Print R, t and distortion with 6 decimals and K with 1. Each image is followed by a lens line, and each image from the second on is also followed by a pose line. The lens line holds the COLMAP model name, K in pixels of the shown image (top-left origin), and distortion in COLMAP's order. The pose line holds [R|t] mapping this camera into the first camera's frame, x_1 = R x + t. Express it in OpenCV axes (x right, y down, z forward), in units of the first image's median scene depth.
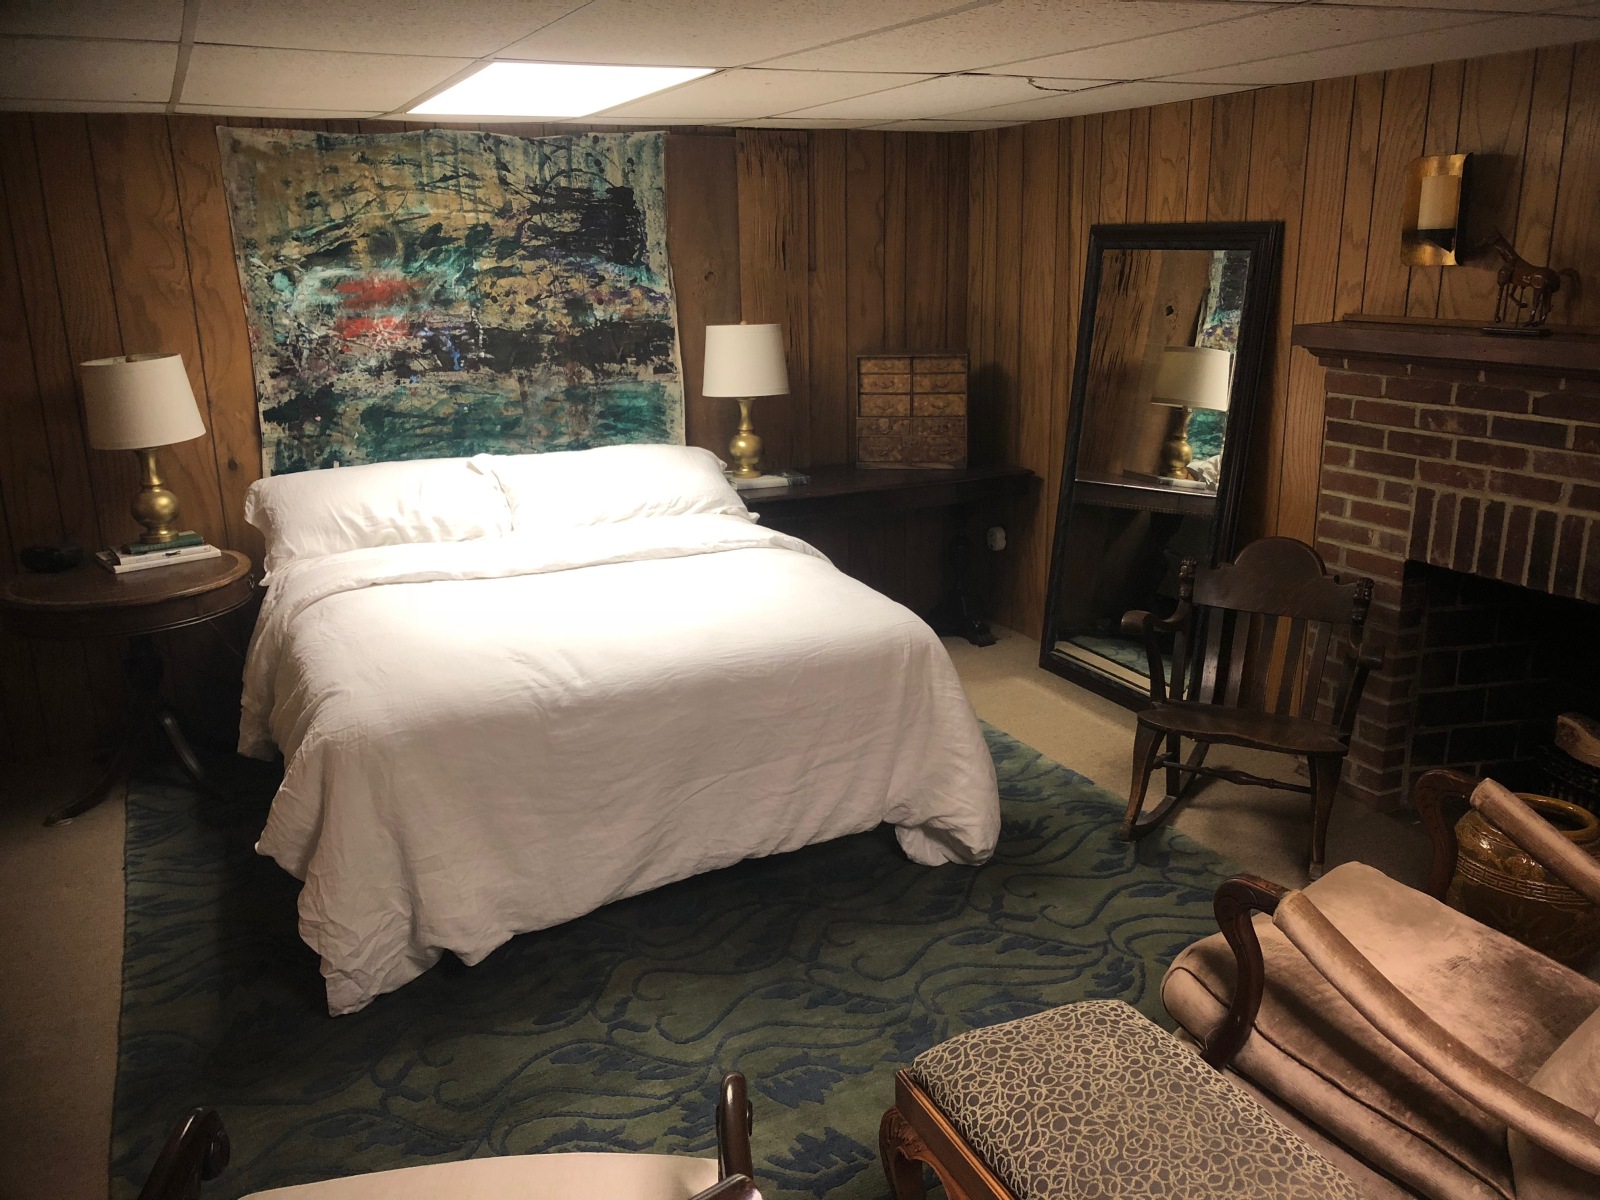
lens RADIAL K [[1311.4, 0, 793.8], [0, 1311.4, 595.1], [0, 0, 1]] dist [0.028552, -0.020726]
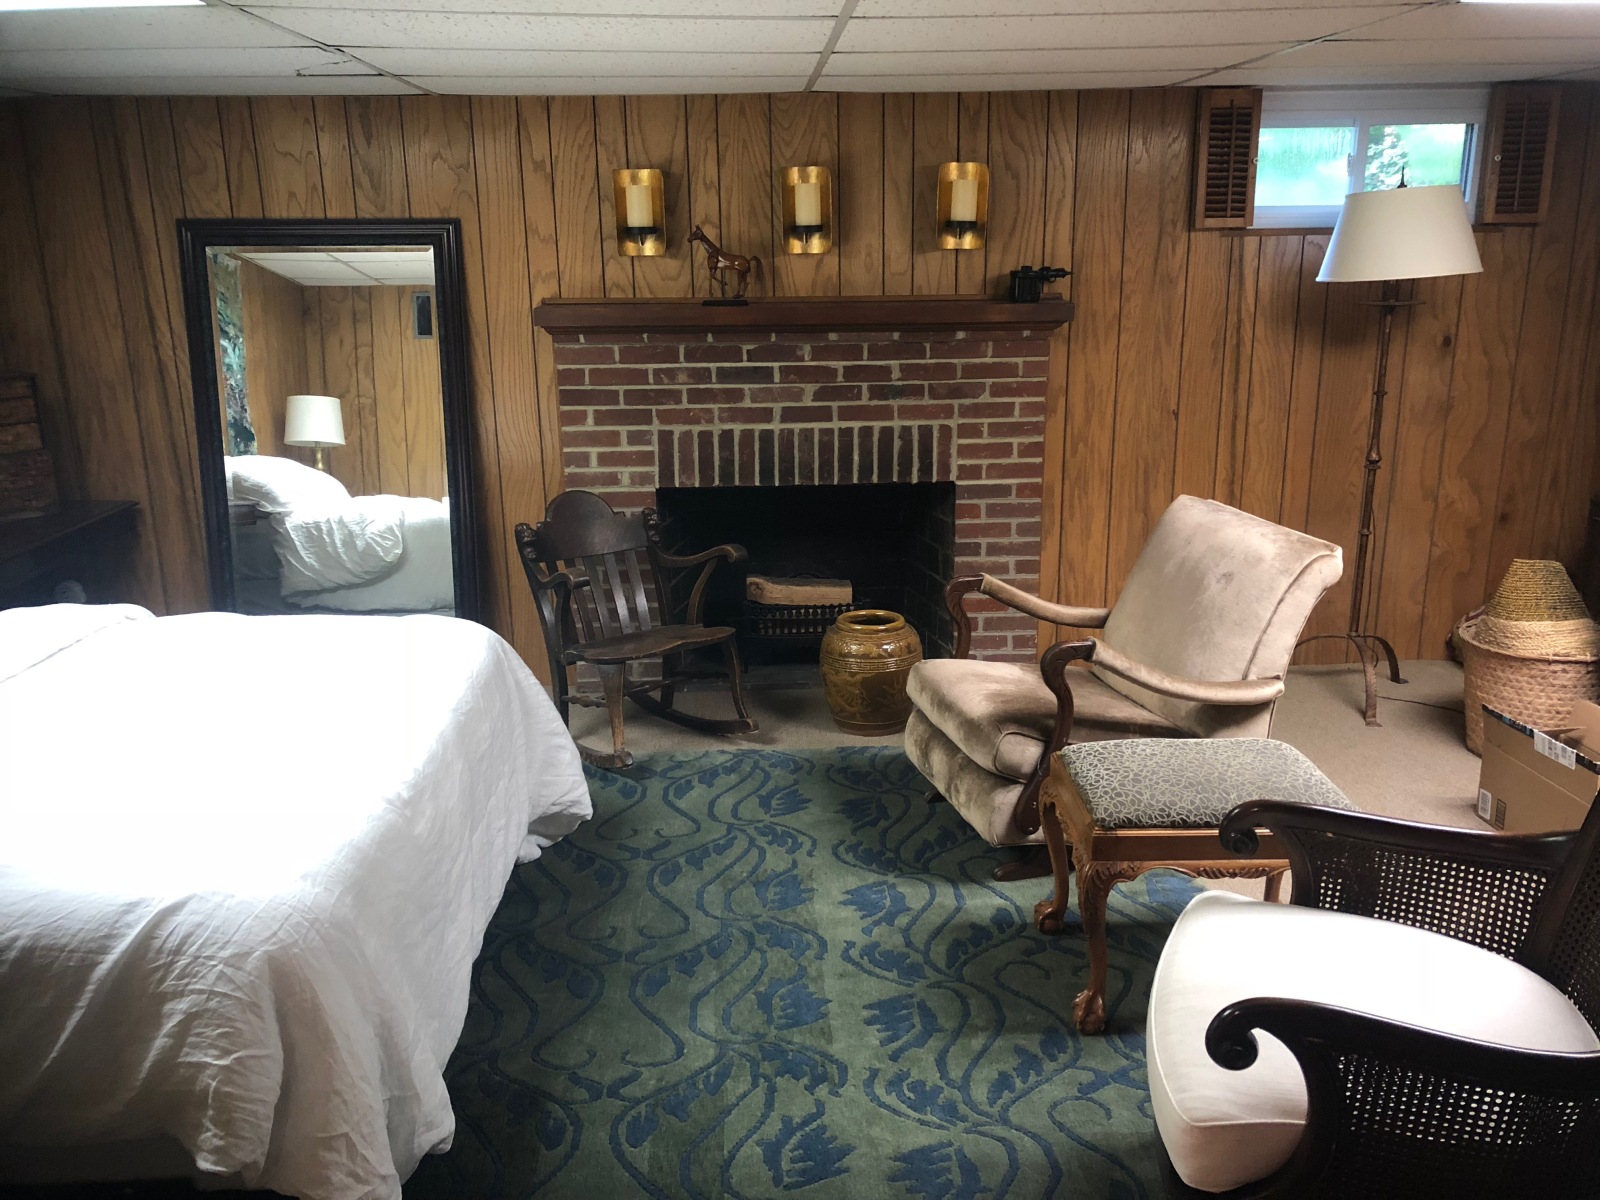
lens RADIAL K [[1311.4, 0, 798.1], [0, 1311.4, 606.8], [0, 0, 1]] dist [0.028552, -0.020726]
pose [[0.388188, -0.235856, 0.890888, -0.657095], [0.243084, 0.958667, 0.147880, -0.074122], [-0.888943, 0.159155, 0.429476, 0.366196]]
